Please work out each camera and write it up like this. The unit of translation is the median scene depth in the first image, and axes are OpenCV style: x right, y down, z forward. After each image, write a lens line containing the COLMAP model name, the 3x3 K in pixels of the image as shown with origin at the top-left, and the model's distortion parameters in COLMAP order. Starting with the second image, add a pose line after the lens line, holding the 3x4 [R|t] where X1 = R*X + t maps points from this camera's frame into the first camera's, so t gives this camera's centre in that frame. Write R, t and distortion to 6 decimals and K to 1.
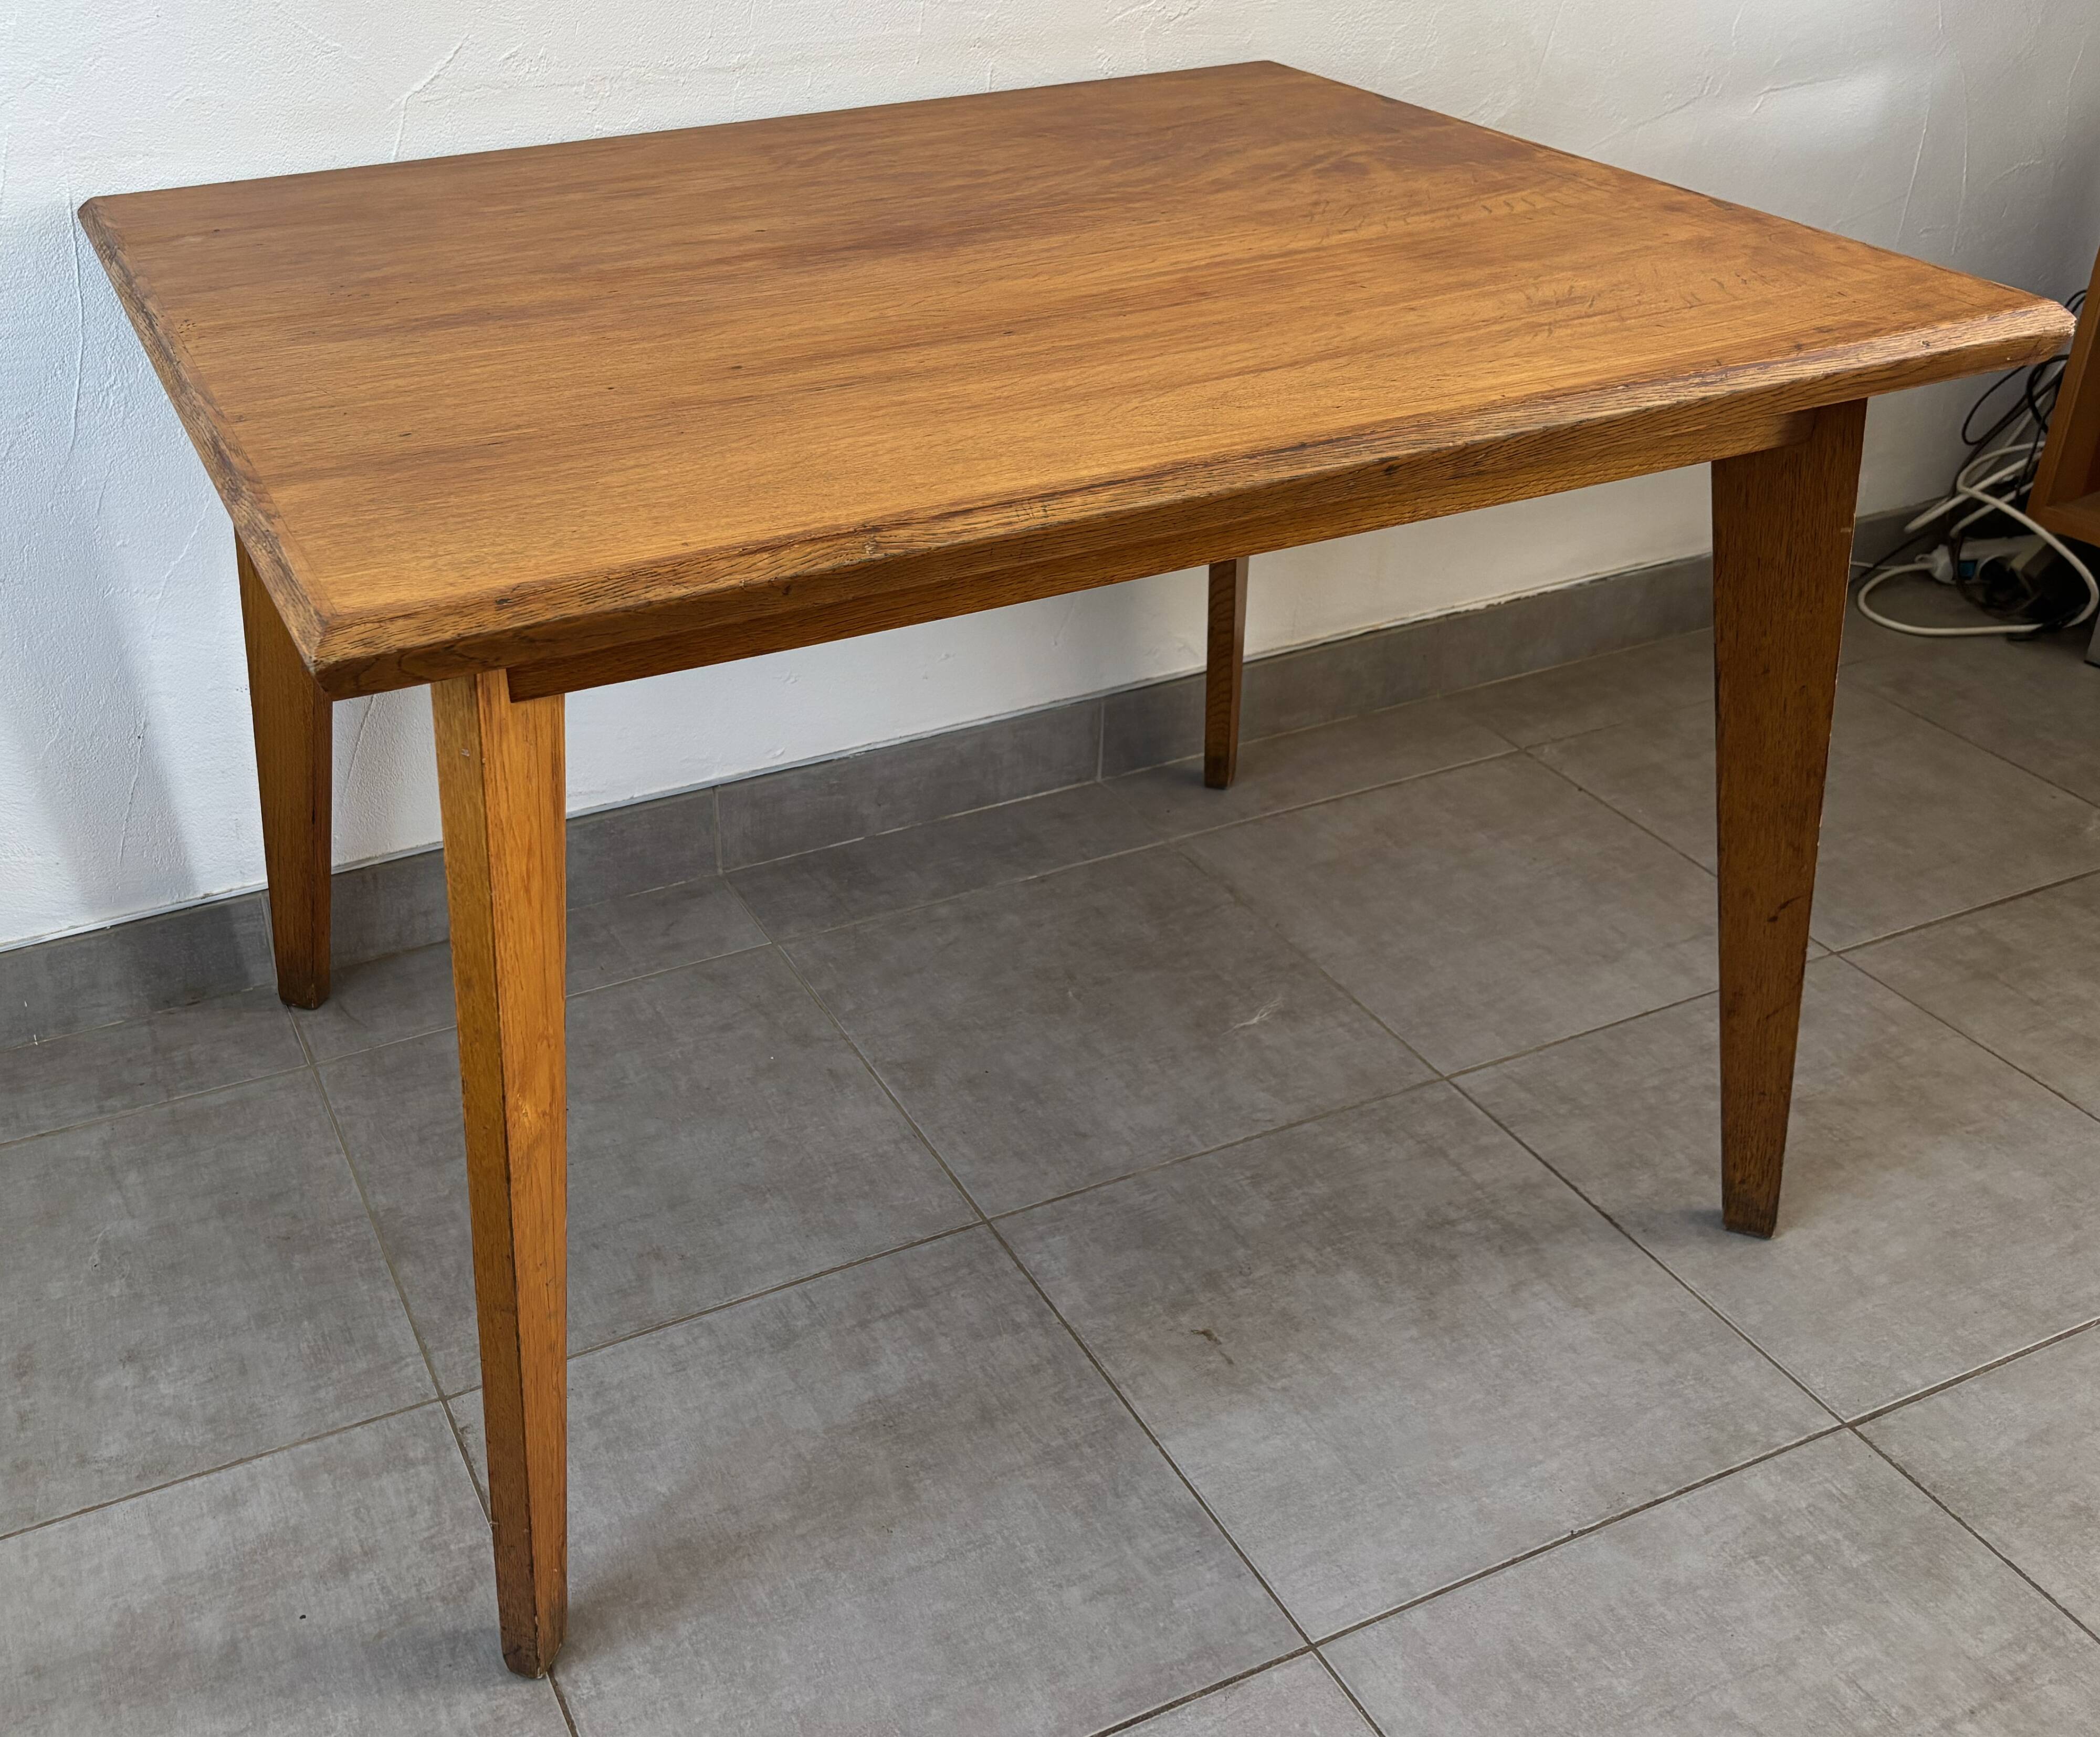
lens RADIAL K [[2139.7, 0, 830.4], [0, 2139.7, 824.1], [0, 0, 1]] dist [0.025763, 0.000000]
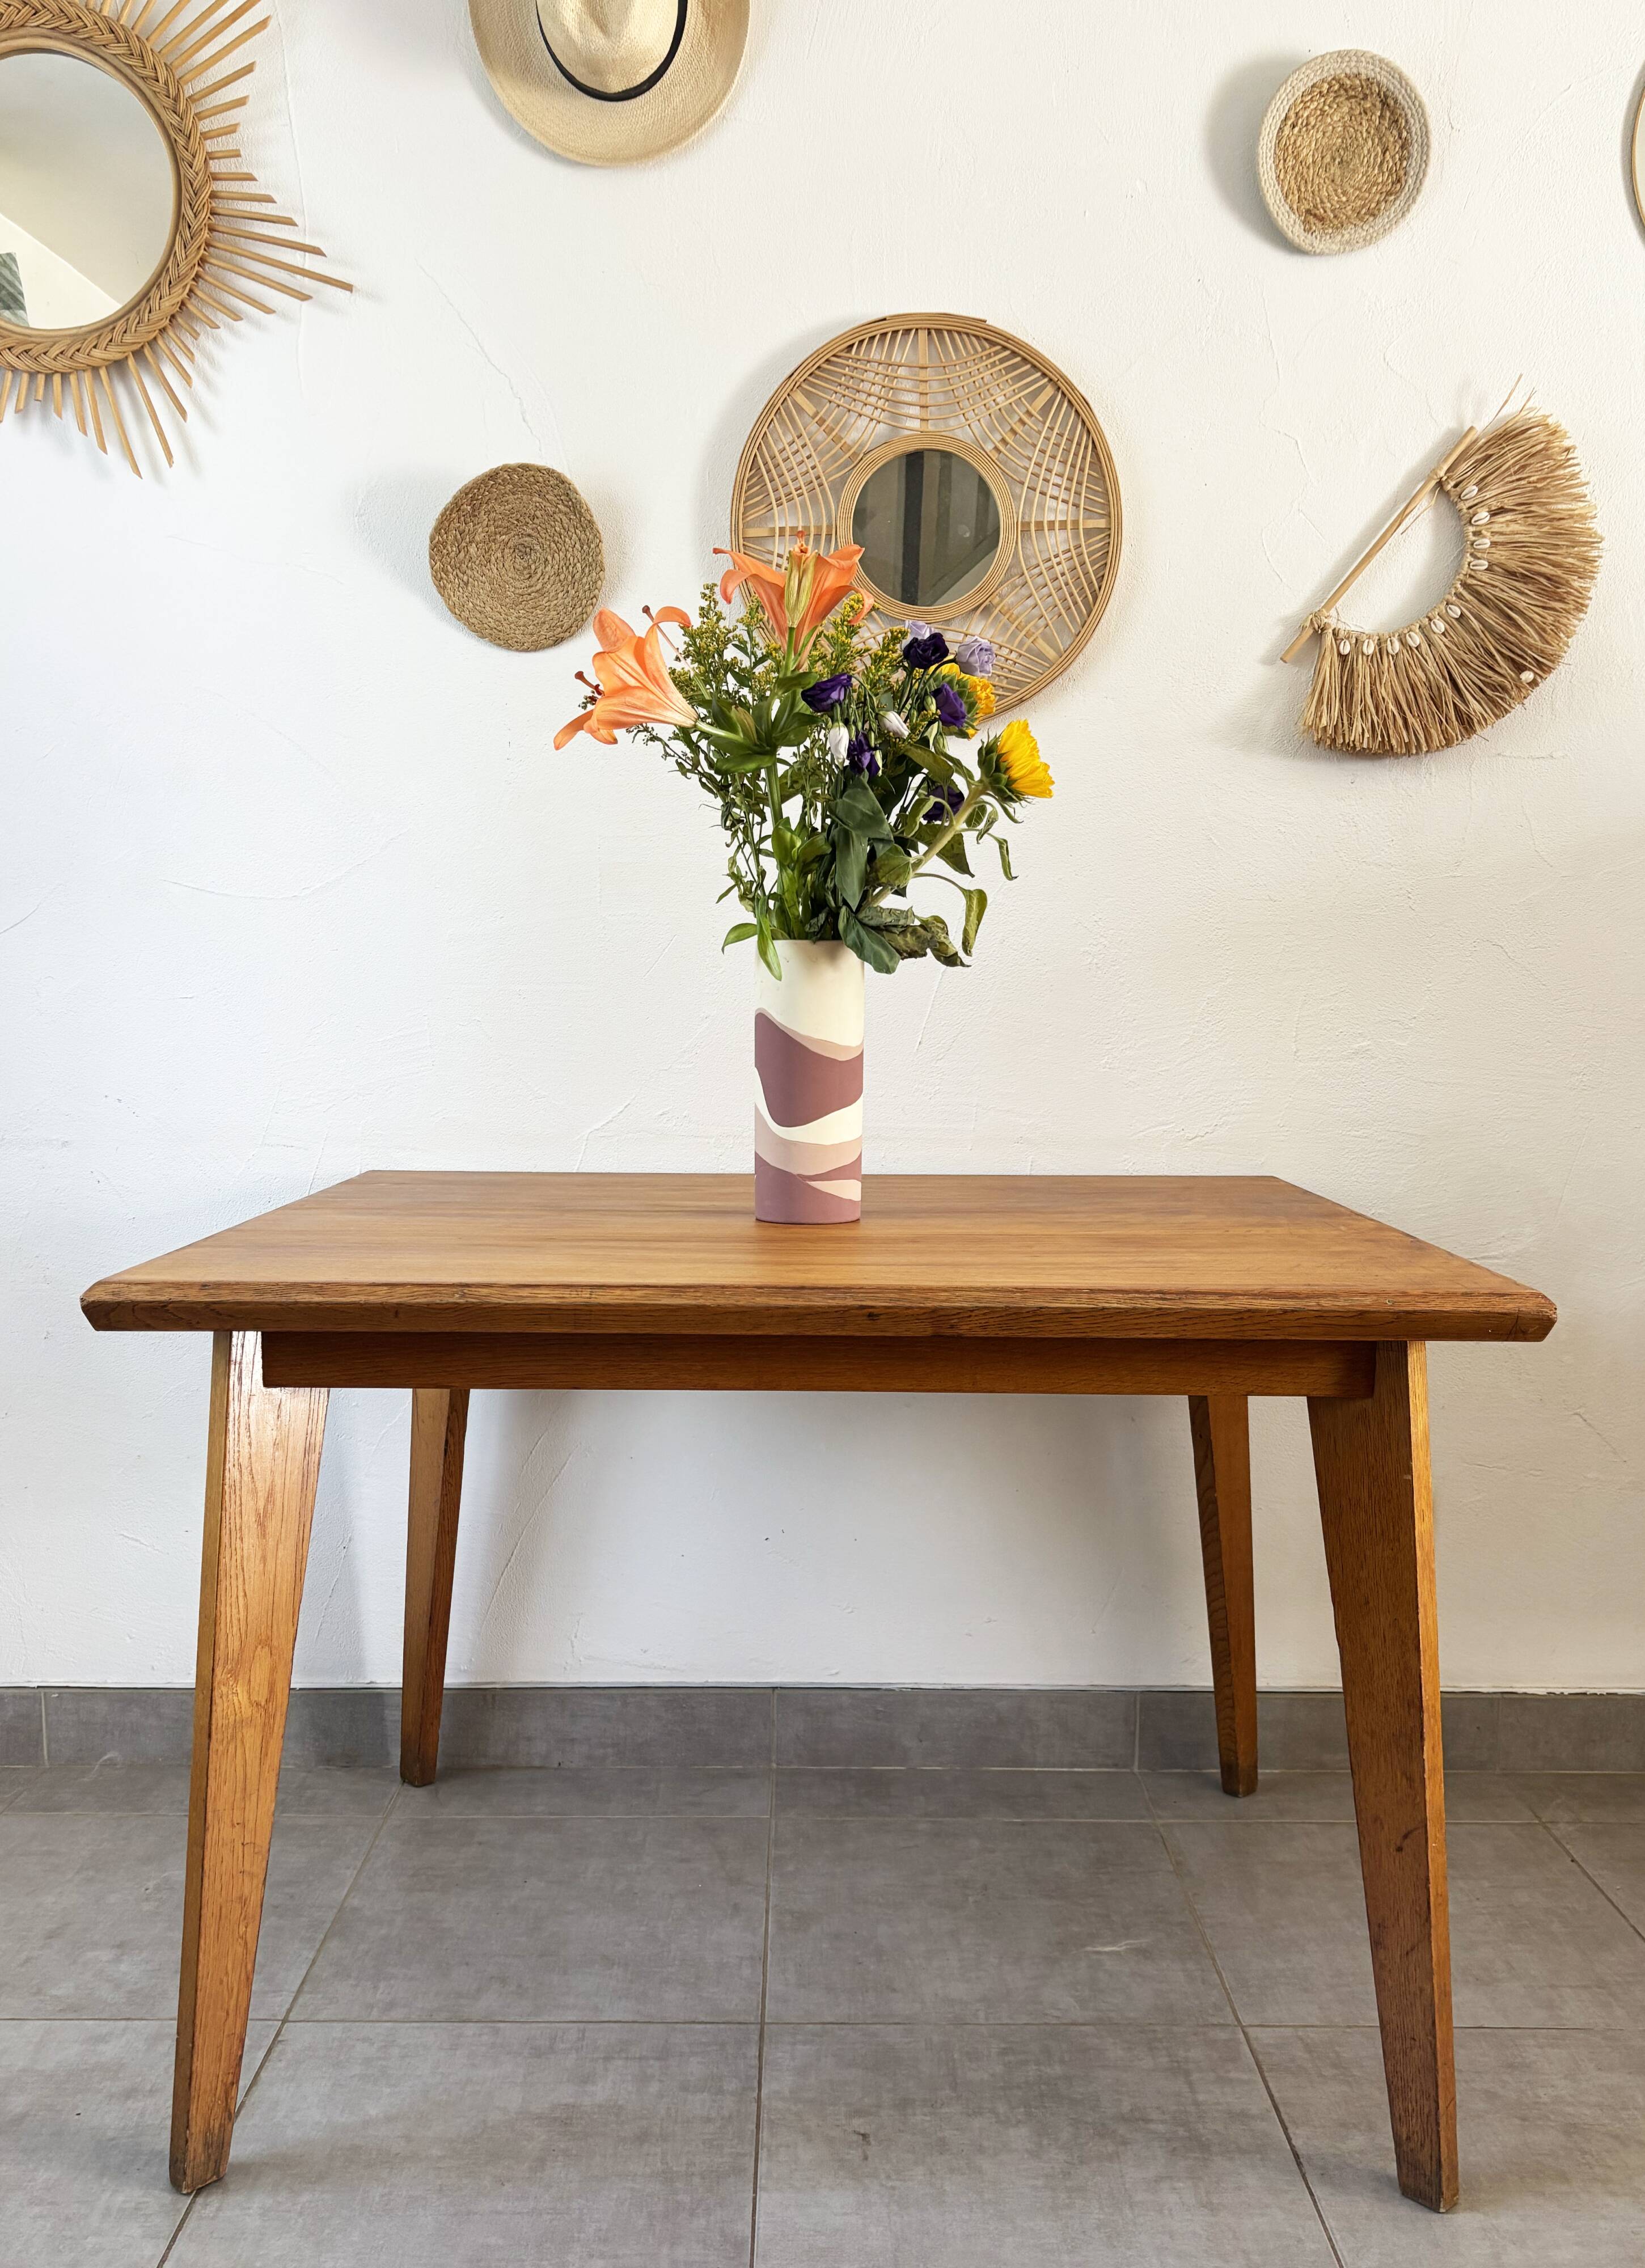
lens RADIAL K [[1942.6, 0, 807.4], [0, 1942.6, 1284.7], [0, 0, 1]] dist [-0.005641, 0.054849]
pose [[0.914639, 0.089995, -0.394127, 0.510997], [-0.226642, 0.921442, -0.315560, 0.154976], [0.334766, 0.377950, 0.863184, -0.060065]]
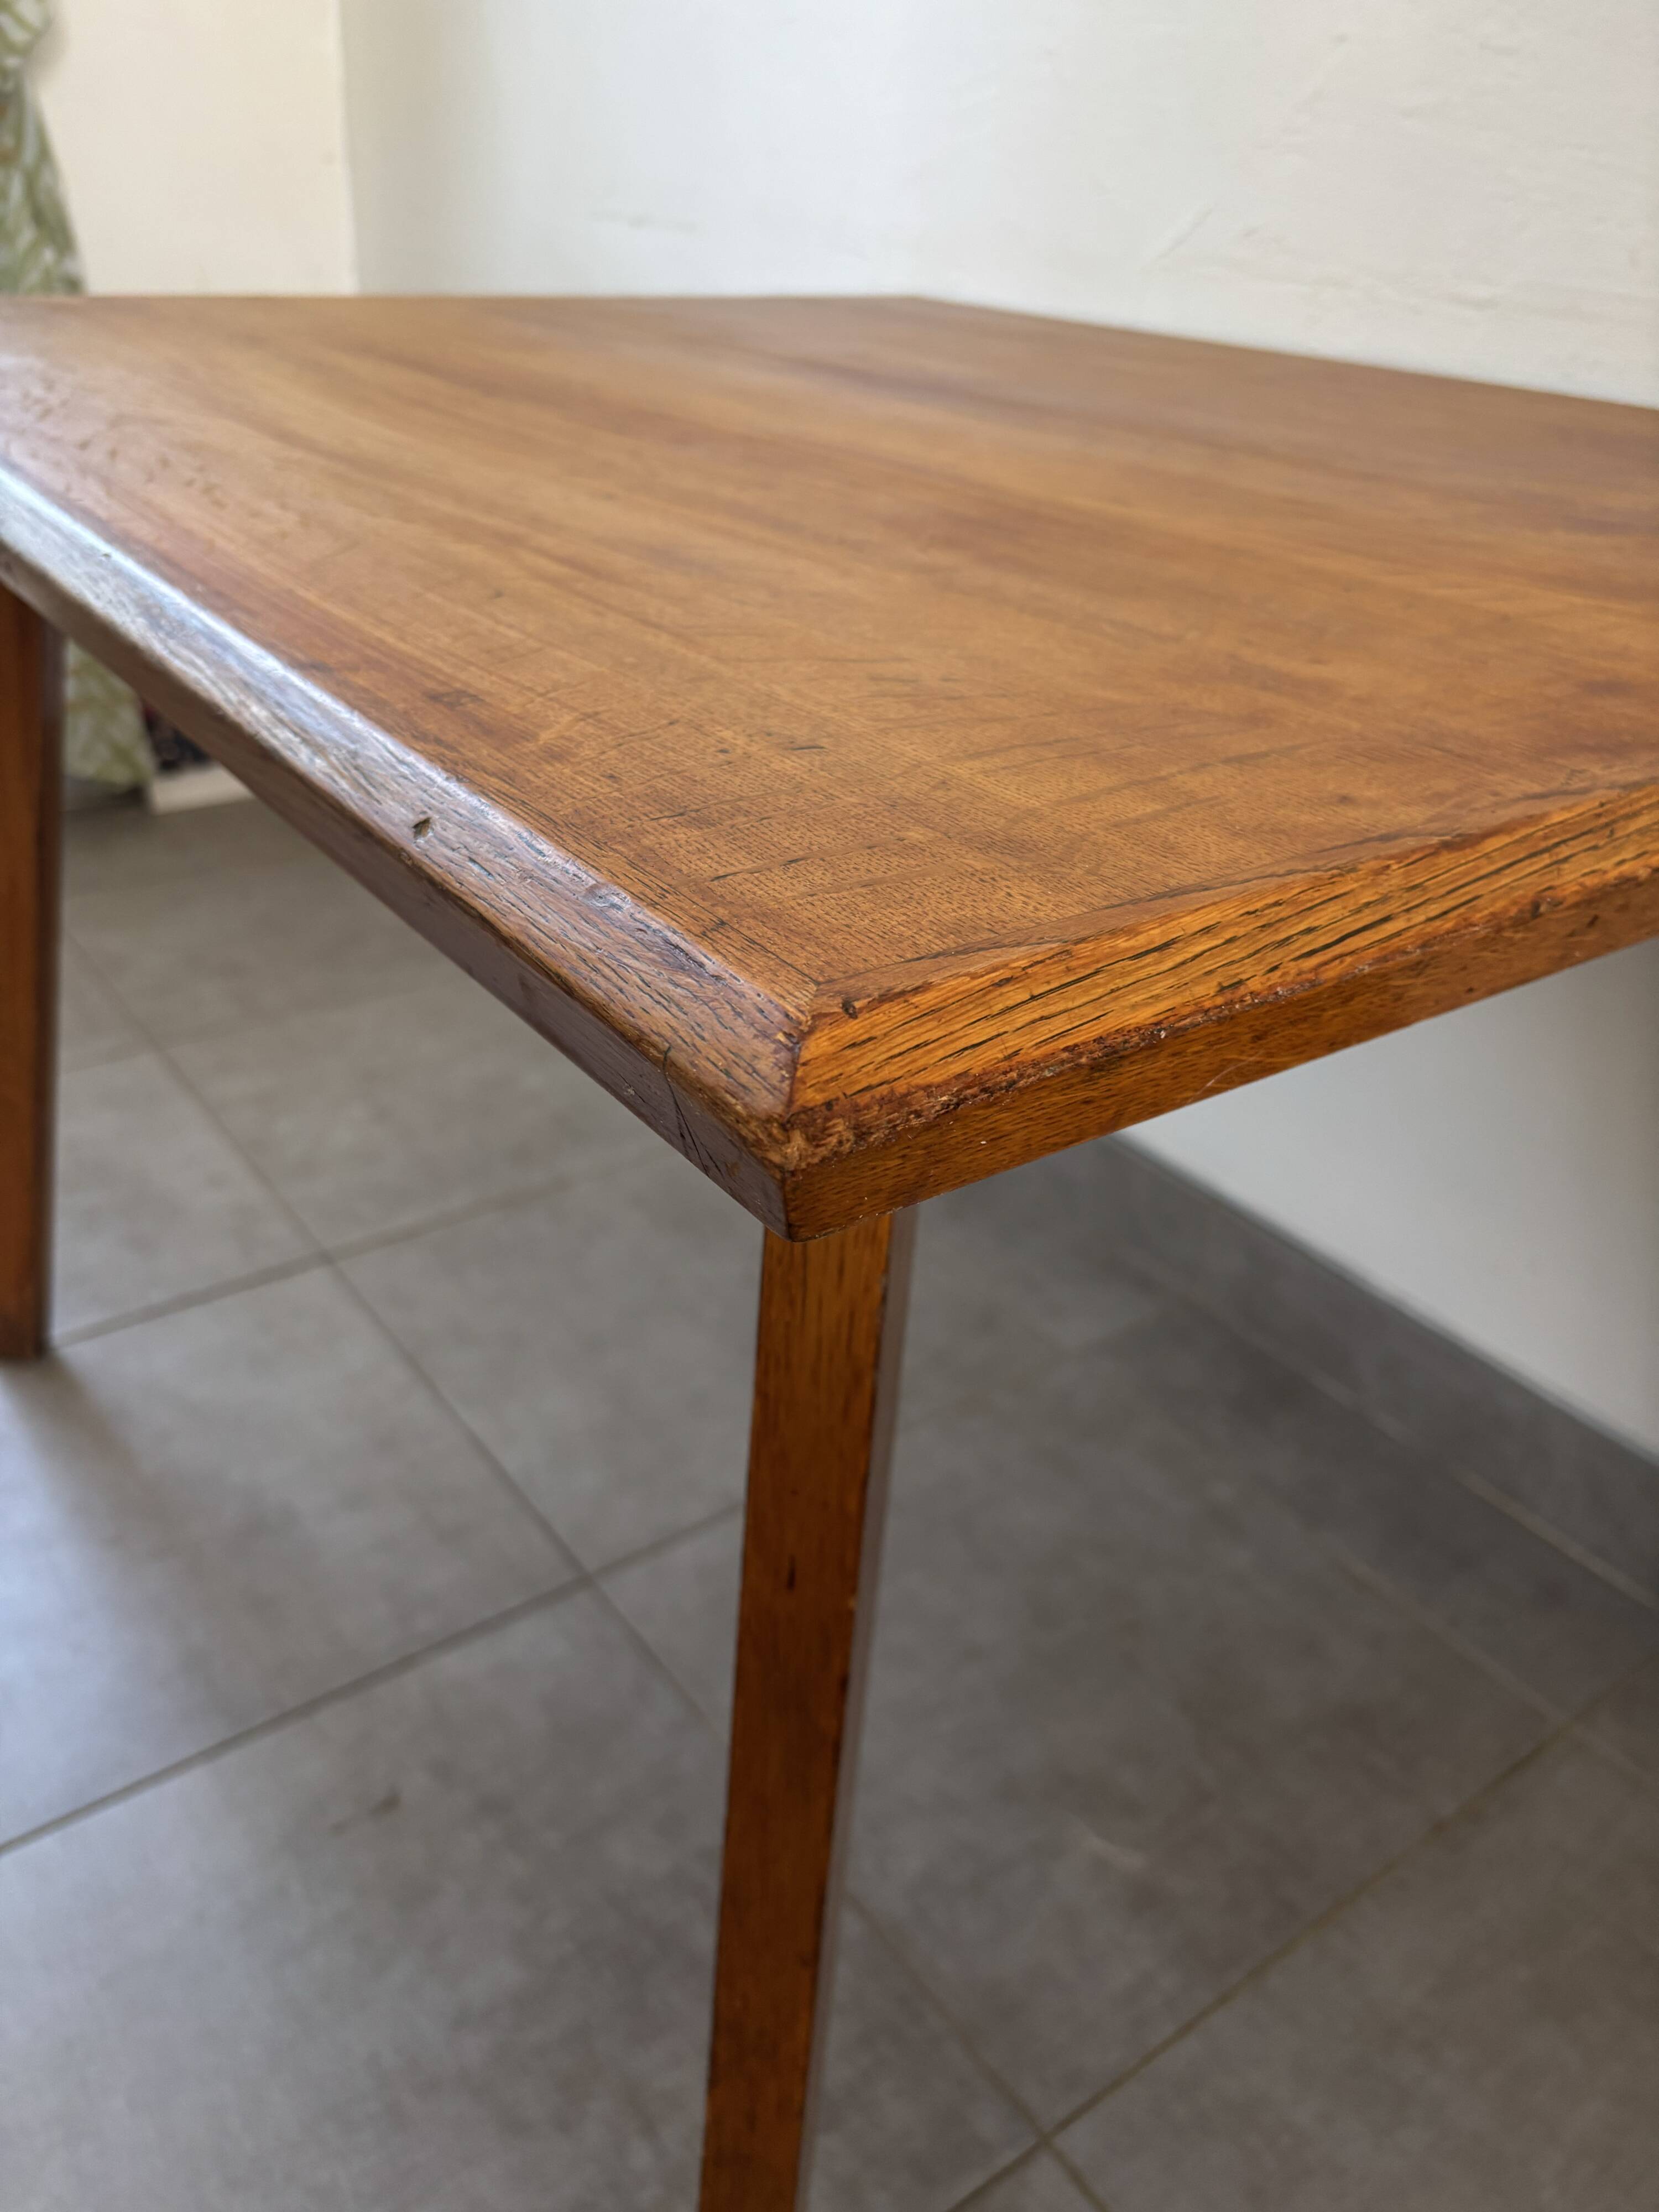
lens RADIAL K [[1718.4, 0, 829.8], [0, 1718.4, 1099.0], [0, 0, 1]] dist [0.004929, 0.008497]
pose [[0.221709, 0.505081, -0.834109, 0.597481], [-0.541632, 0.775091, 0.325375, -0.243534], [0.810851, 0.379642, 0.445413, 0.758671]]
